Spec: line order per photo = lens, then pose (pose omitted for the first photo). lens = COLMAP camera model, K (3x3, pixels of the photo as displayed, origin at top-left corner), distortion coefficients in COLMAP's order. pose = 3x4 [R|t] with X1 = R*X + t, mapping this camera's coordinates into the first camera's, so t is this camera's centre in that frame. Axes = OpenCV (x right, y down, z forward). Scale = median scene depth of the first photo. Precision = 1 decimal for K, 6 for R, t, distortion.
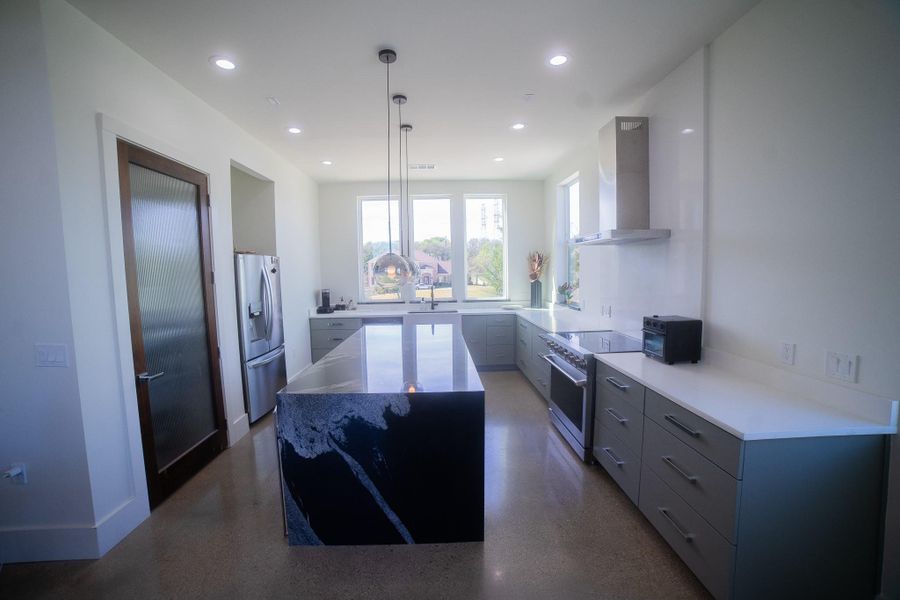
lens RADIAL K [[360.9, 0, 450.0], [0, 360.9, 300.0], [0, 0, 1]] dist [-0.111788, 0.038061]
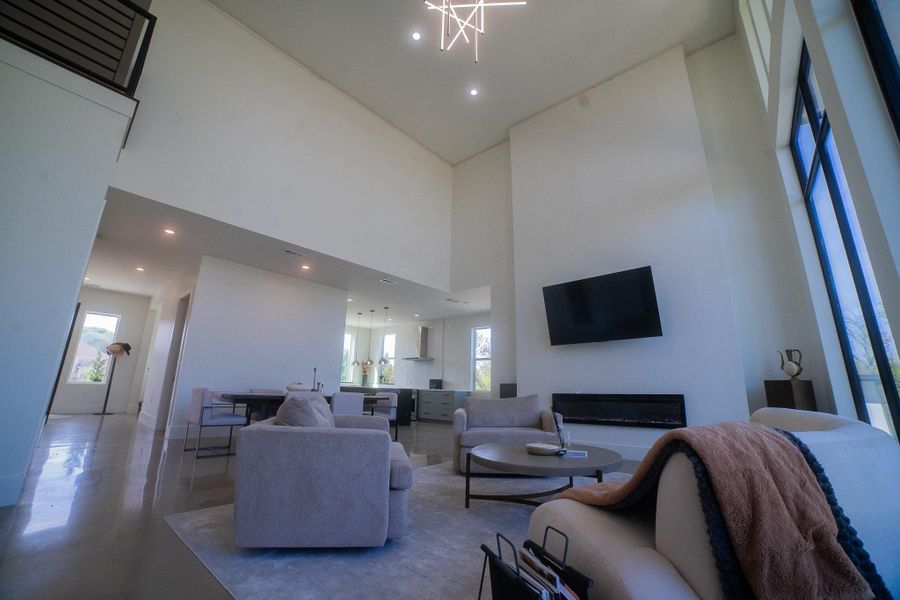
lens RADIAL K [[360.9, 0, 450.0], [0, 360.9, 300.0], [0, 0, 1]] dist [-0.111788, 0.038061]
pose [[0.687772, 0.208873, 0.695227, -2.175017], [0.020385, 0.951776, -0.306116, 0.413483], [-0.725640, 0.224711, 0.650347, -1.913037]]
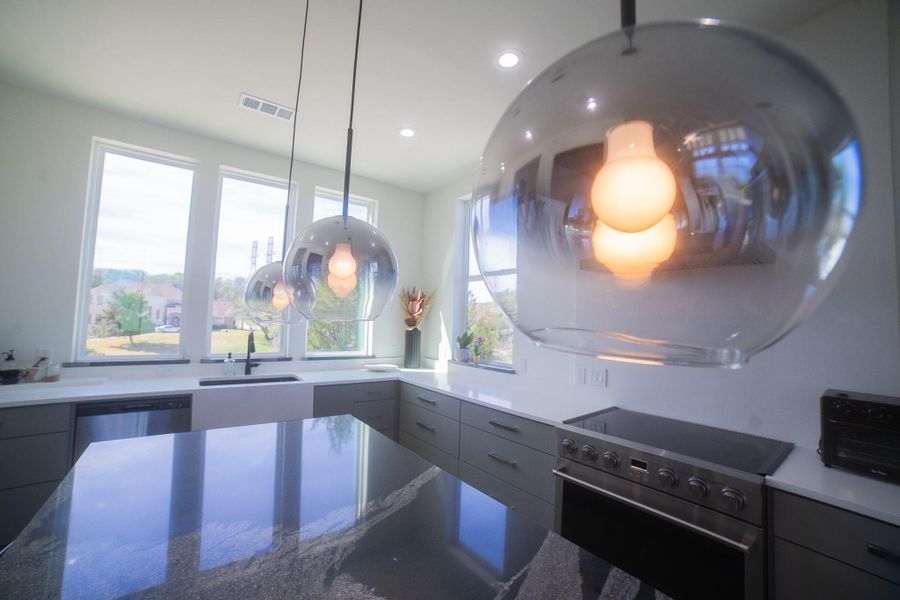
lens RADIAL K [[360.9, 0, 450.0], [0, 360.9, 300.0], [0, 0, 1]] dist [-0.111788, 0.038061]
pose [[0.814646, 0.076643, 0.574872, -0.236775], [0.000800, 0.991080, -0.133265, -0.032685], [-0.579958, 0.109024, 0.807318, 0.829928]]
